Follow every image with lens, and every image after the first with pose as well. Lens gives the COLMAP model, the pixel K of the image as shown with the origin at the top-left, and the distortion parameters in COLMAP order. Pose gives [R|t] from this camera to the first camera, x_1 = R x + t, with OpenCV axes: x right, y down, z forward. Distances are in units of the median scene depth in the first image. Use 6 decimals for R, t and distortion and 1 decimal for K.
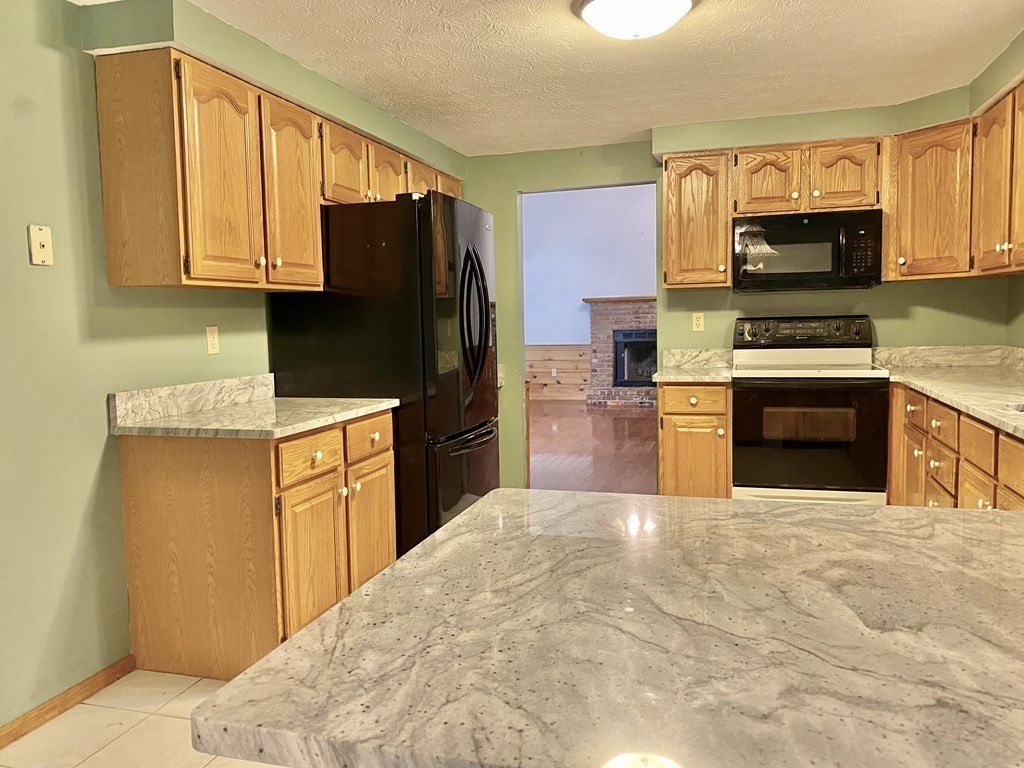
lens RADIAL K [[782.3, 0, 505.3], [0, 782.3, 385.1], [0, 0, 1]] dist [0.034121, -0.038501]
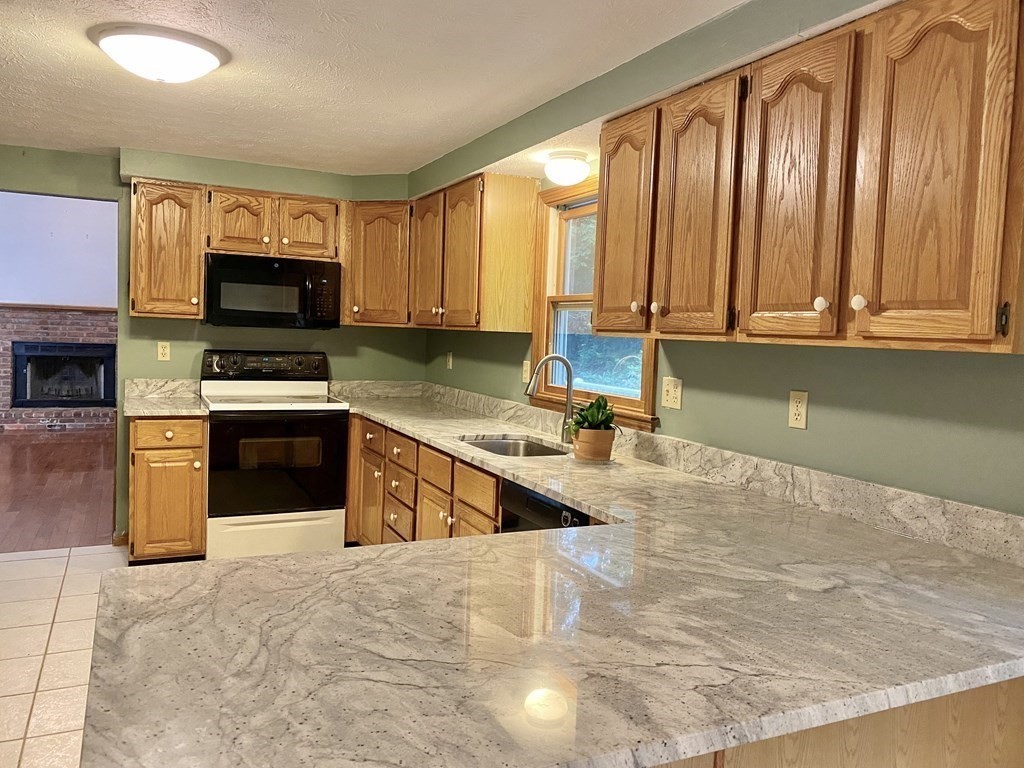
lens RADIAL K [[782.3, 0, 517.1], [0, 782.3, 383.9], [0, 0, 1]] dist [0.034121, -0.038501]
pose [[0.732895, 0.006828, 0.680308, -0.111338], [0.002317, 0.999919, -0.012532, -0.030378], [-0.680338, 0.010761, 0.732820, -0.018542]]
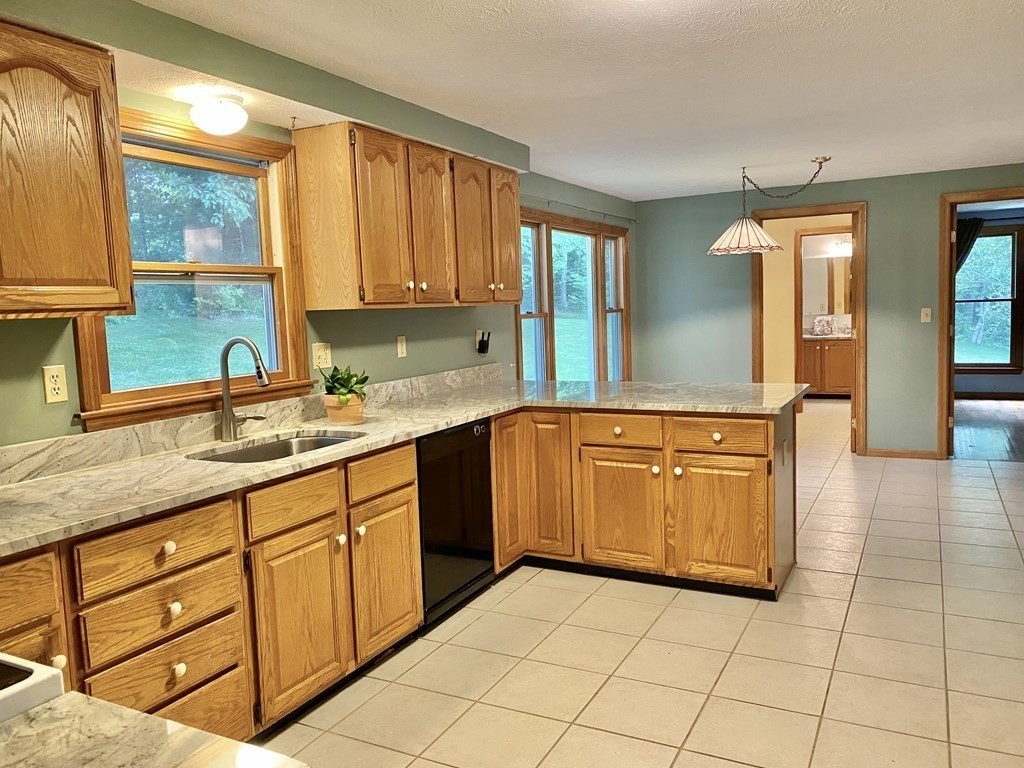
lens RADIAL K [[782.3, 0, 509.8], [0, 782.3, 389.3], [0, 0, 1]] dist [0.034121, -0.038501]
pose [[-0.980096, 0.041120, 0.194221, 0.106056], [0.077660, 0.979766, 0.184463, -0.134144], [-0.182706, 0.195875, -0.963458, 1.171630]]
